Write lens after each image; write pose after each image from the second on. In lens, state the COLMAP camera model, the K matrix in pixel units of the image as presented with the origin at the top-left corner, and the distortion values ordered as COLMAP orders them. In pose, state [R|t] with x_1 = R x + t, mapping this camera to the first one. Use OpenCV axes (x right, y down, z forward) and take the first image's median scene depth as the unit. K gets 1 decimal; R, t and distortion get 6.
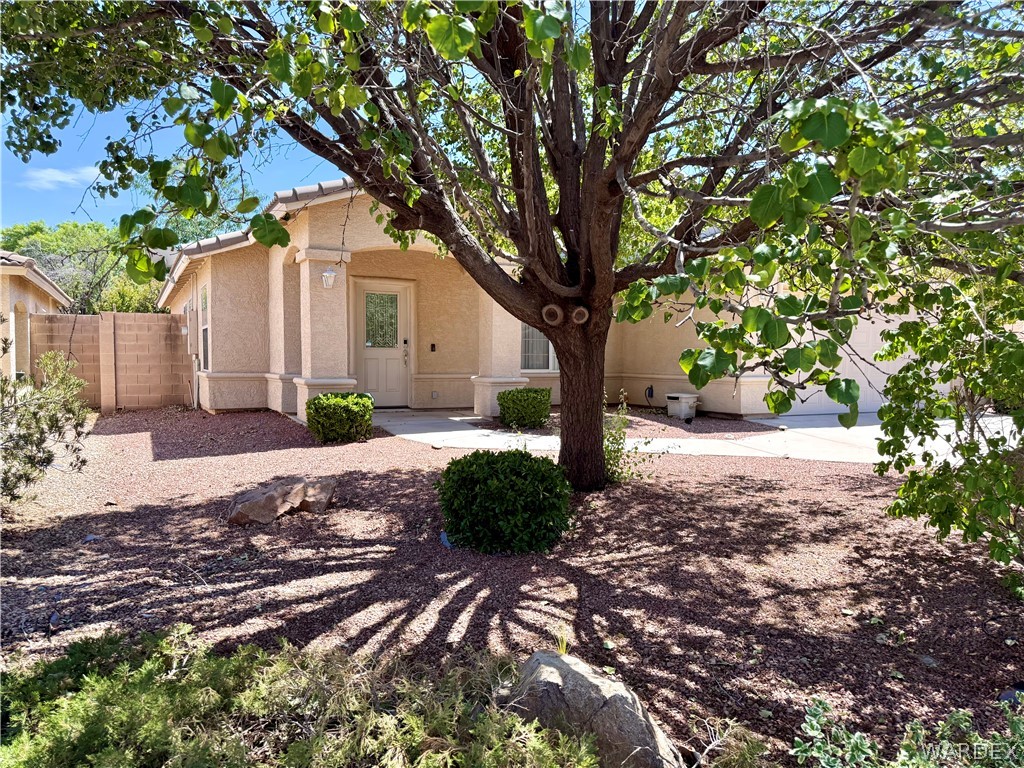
lens RADIAL K [[702.2, 0, 517.4], [0, 702.2, 396.3], [0, 0, 1]] dist [0.008214, -0.002973]
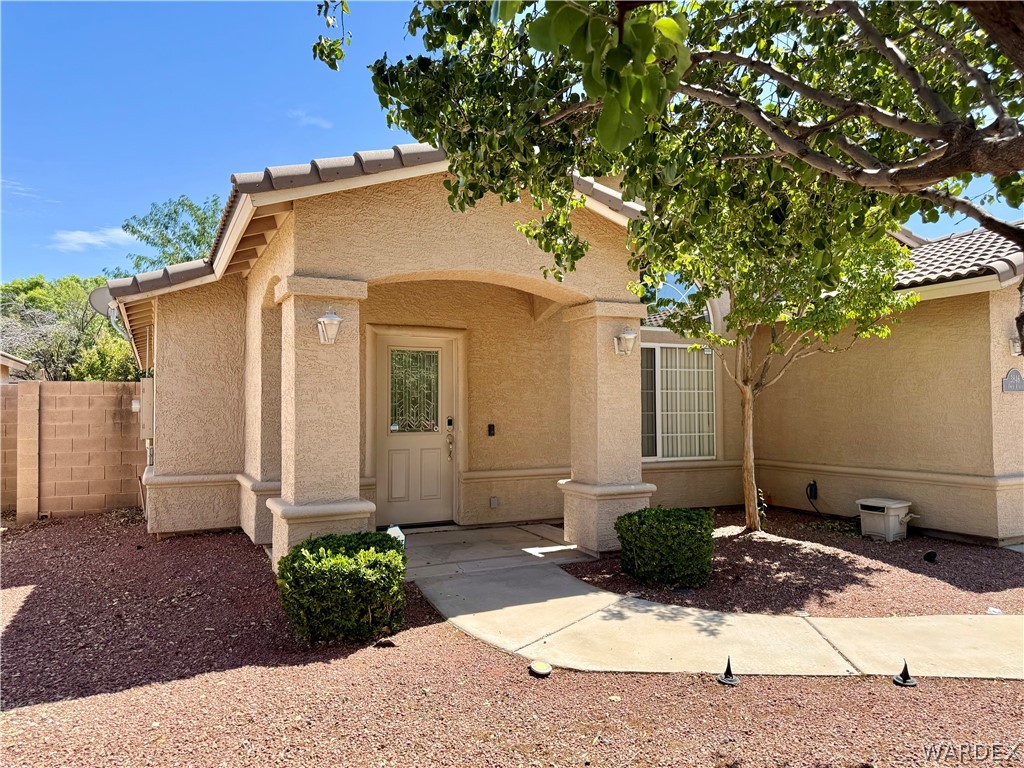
lens RADIAL K [[717.5, 0, 512.0], [0, 717.5, 384.0], [0, 0, 1]] dist [0.011493, -0.001229]
pose [[0.999143, -0.012107, -0.039588, -0.078787], [0.008449, 0.995787, -0.091305, -0.054649], [0.040526, 0.090892, 0.995036, 0.348819]]
